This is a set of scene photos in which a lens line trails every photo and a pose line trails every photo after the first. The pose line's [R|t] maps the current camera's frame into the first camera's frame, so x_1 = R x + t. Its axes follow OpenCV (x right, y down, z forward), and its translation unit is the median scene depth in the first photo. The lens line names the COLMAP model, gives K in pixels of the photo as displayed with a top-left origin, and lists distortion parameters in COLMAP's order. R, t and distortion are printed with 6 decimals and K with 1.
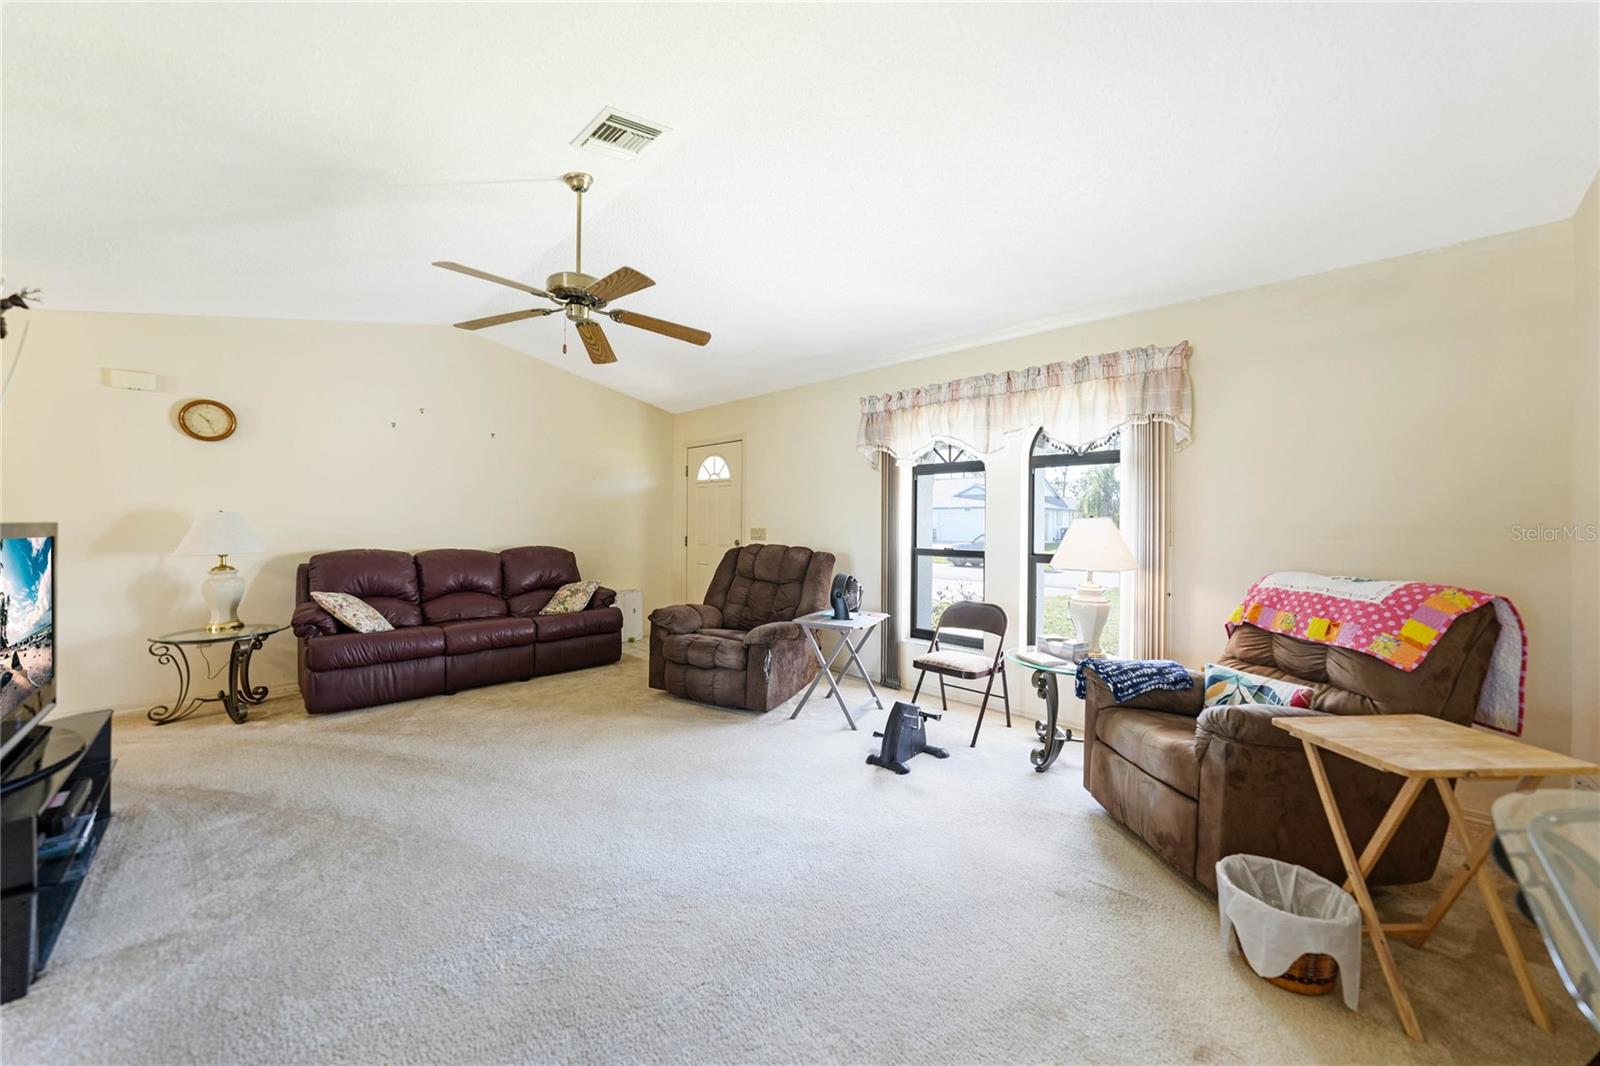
lens RADIAL K [[572.6, 0, 789.3], [0, 572.6, 527.8], [0, 0, 1]] dist [-0.001750, 0.000011]
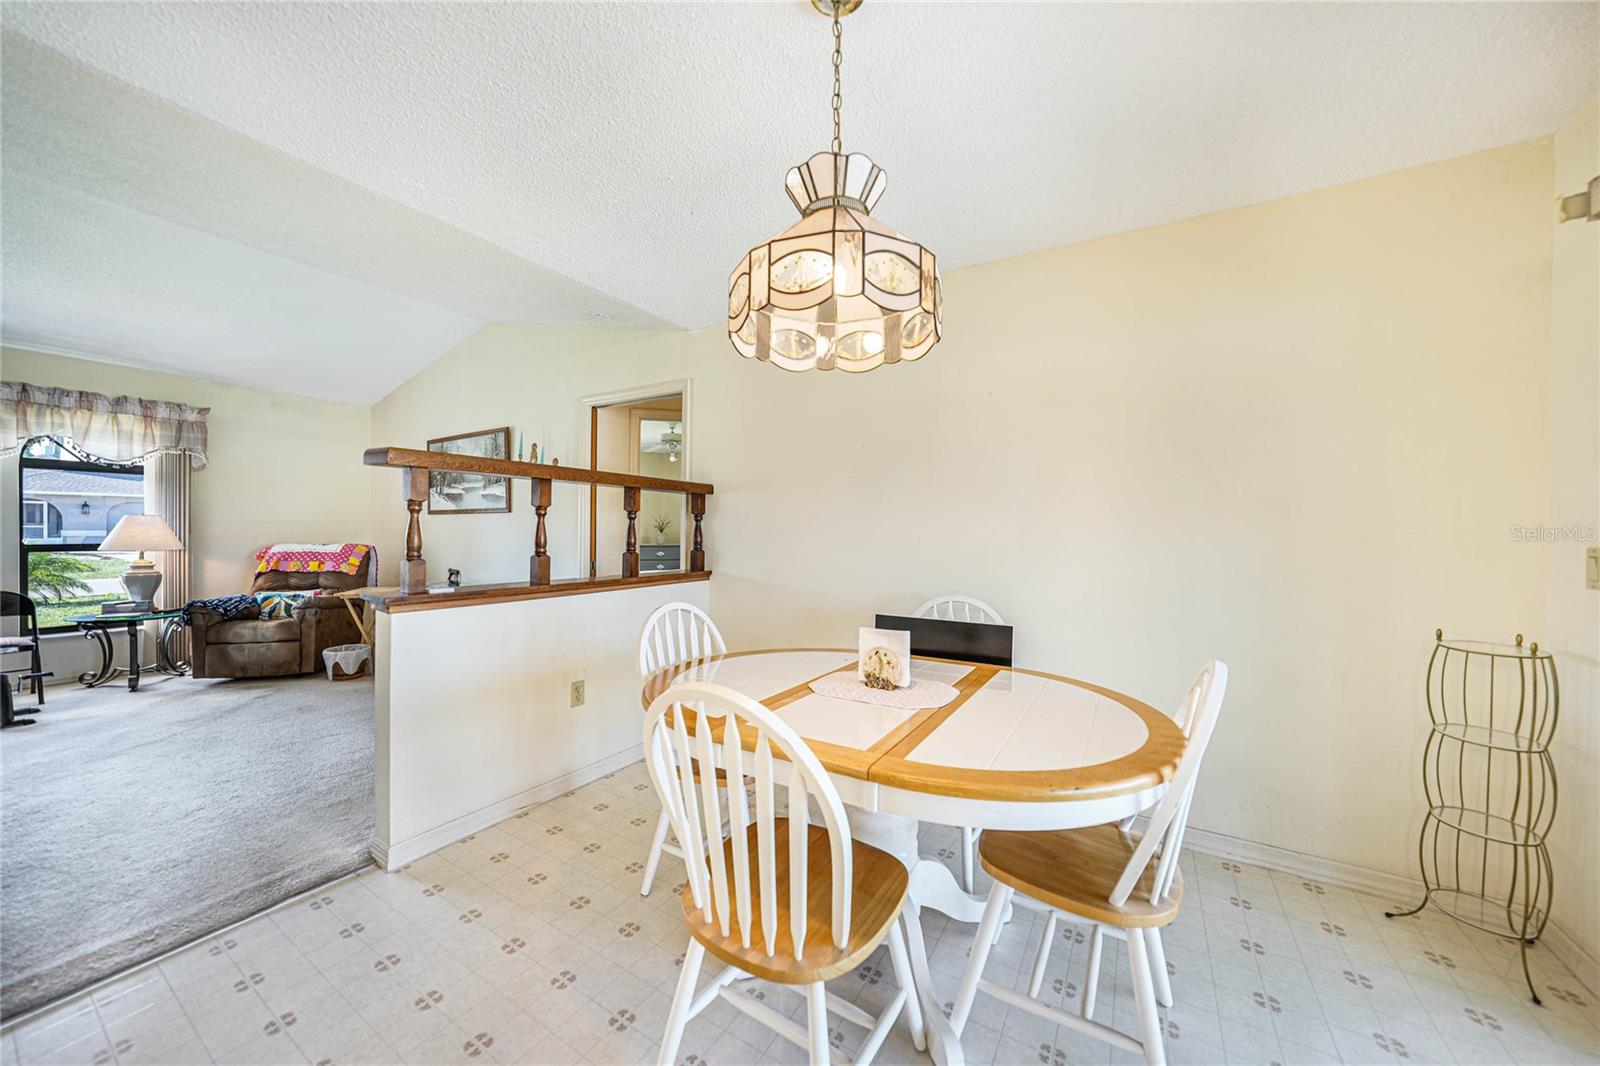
lens RADIAL K [[563.4, 0, 795.1], [0, 563.4, 530.2], [0, 0, 1]] dist [-0.001182, 0.000180]
pose [[-0.202207, -0.011145, 0.979279, -1.173201], [-0.004101, 0.999936, 0.010534, -0.000188], [-0.979334, -0.001886, -0.202240, -0.308871]]
